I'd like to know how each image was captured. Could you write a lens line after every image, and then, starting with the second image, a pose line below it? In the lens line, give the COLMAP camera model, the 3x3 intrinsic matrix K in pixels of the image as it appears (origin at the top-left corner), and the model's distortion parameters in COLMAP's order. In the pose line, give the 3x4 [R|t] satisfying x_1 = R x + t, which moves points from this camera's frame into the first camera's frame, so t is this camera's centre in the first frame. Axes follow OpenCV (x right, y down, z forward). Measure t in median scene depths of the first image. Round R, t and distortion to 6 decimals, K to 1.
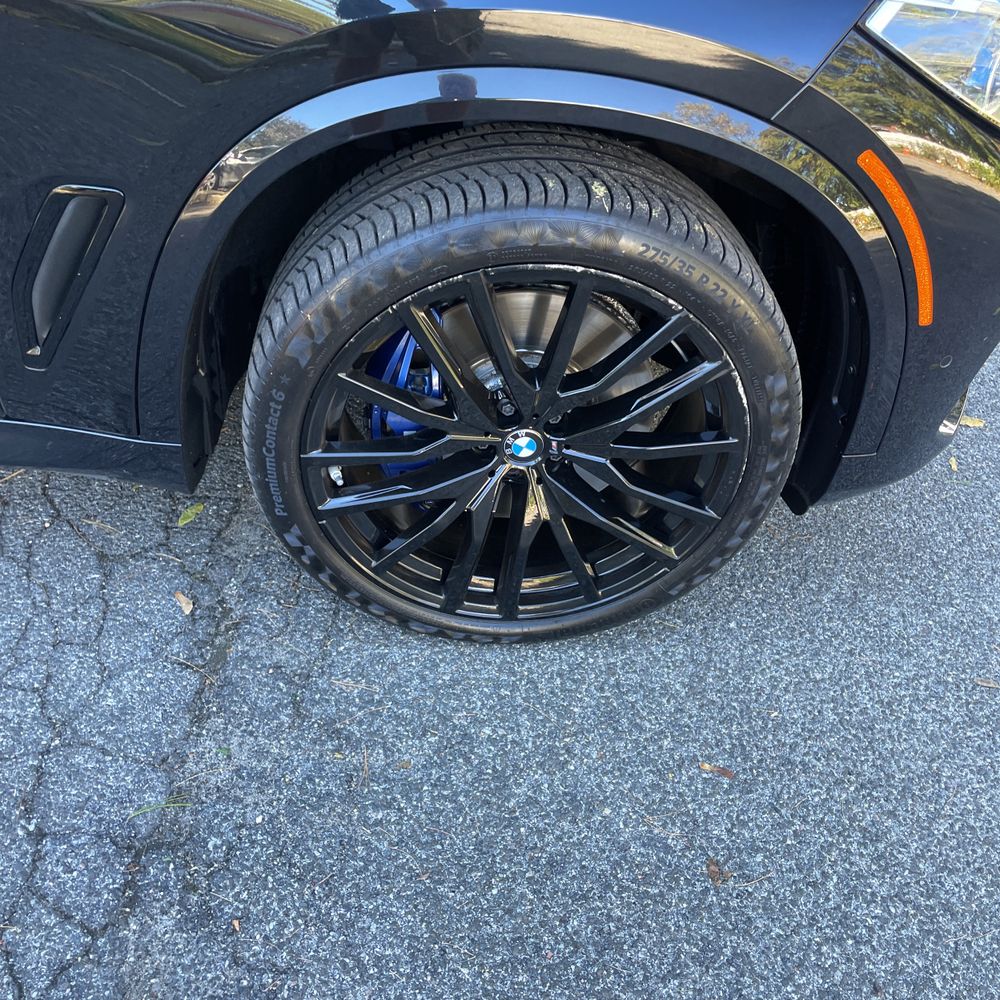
lens RADIAL K [[1041.0, 0, 503.8], [0, 1041.0, 498.2], [0, 0, 1]] dist [0.095328, -0.119962]
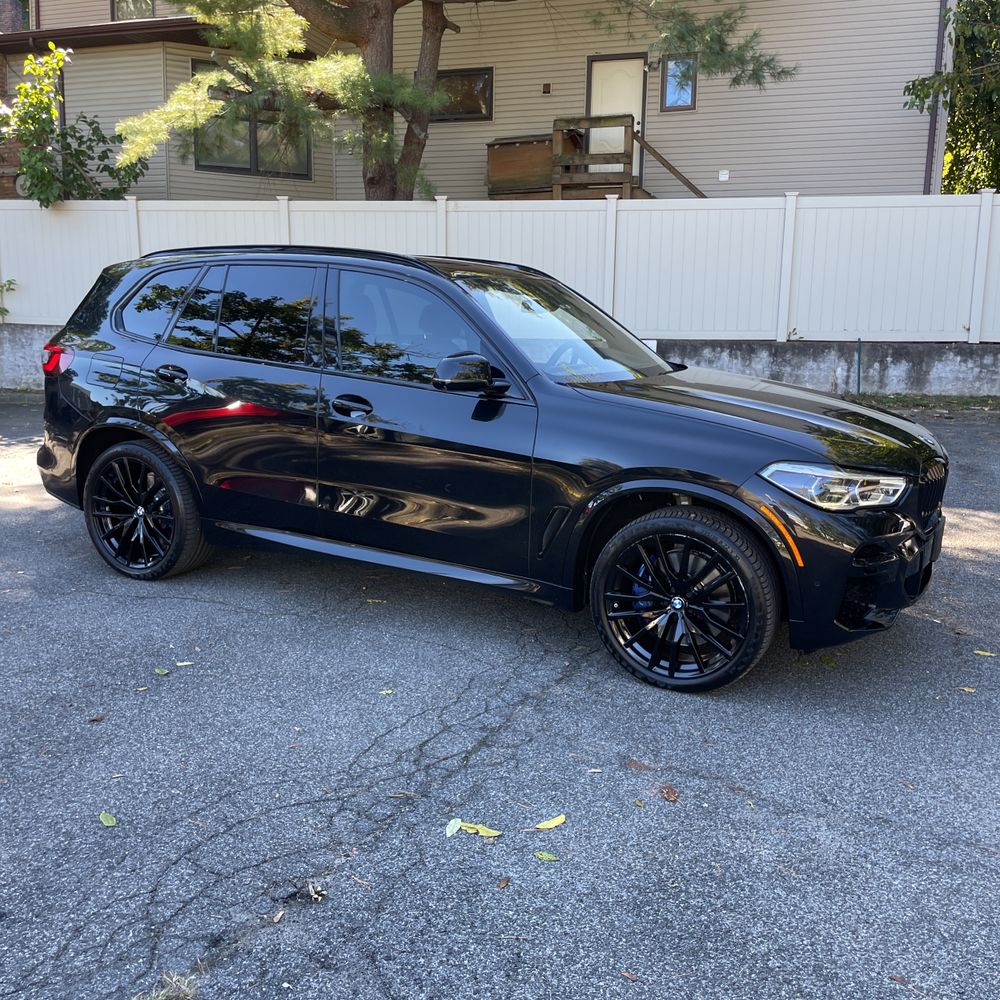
lens RADIAL K [[1016.9, 0, 497.1], [0, 1016.9, 507.6], [0, 0, 1]] dist [0.081701, -0.105854]
pose [[0.852634, 0.032844, -0.521476, 1.071394], [-0.283581, 0.867334, -0.409039, 1.030601], [0.438859, 0.496641, 0.748833, -1.505061]]
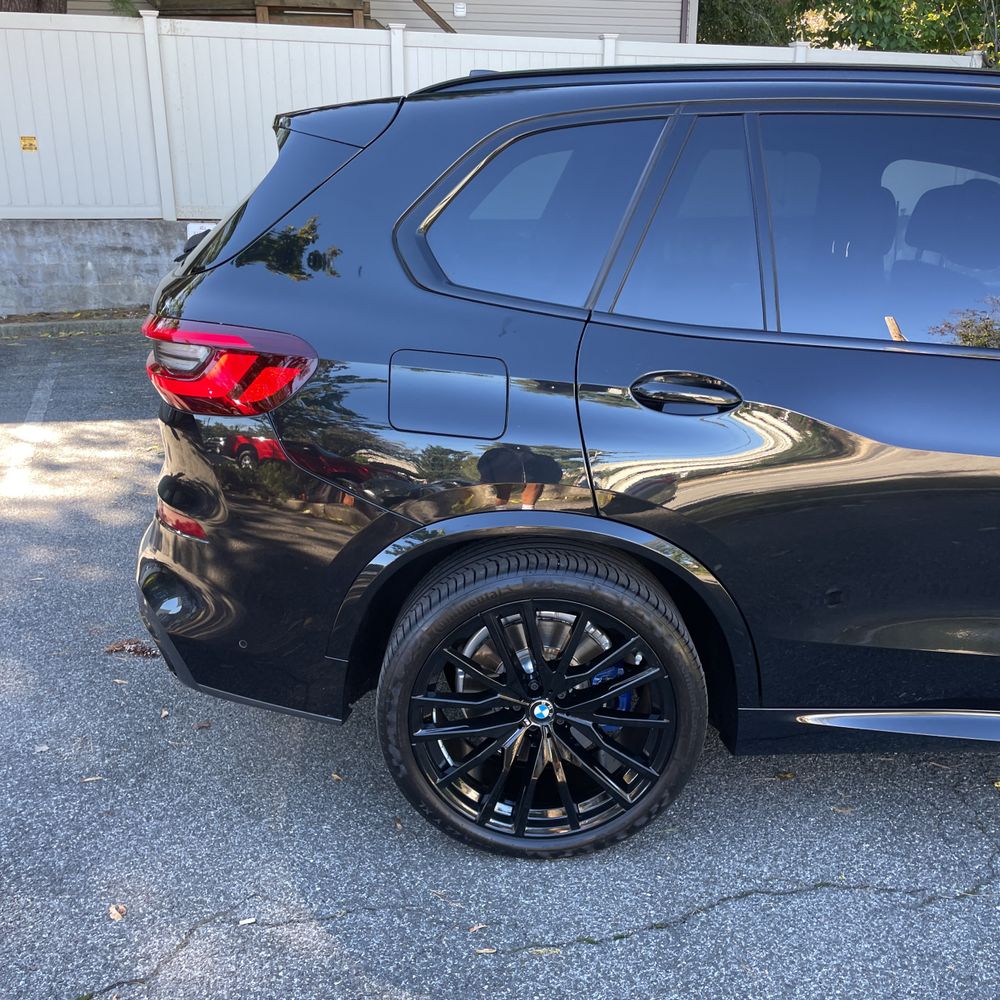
lens RADIAL K [[1041.0, 0, 503.8], [0, 1041.0, 498.2], [0, 0, 1]] dist [0.095328, -0.119962]
pose [[0.996141, -0.052066, -0.070650, -1.962305], [0.022140, 0.928057, -0.371779, 0.173085], [0.084924, 0.368781, 0.925629, -0.926186]]
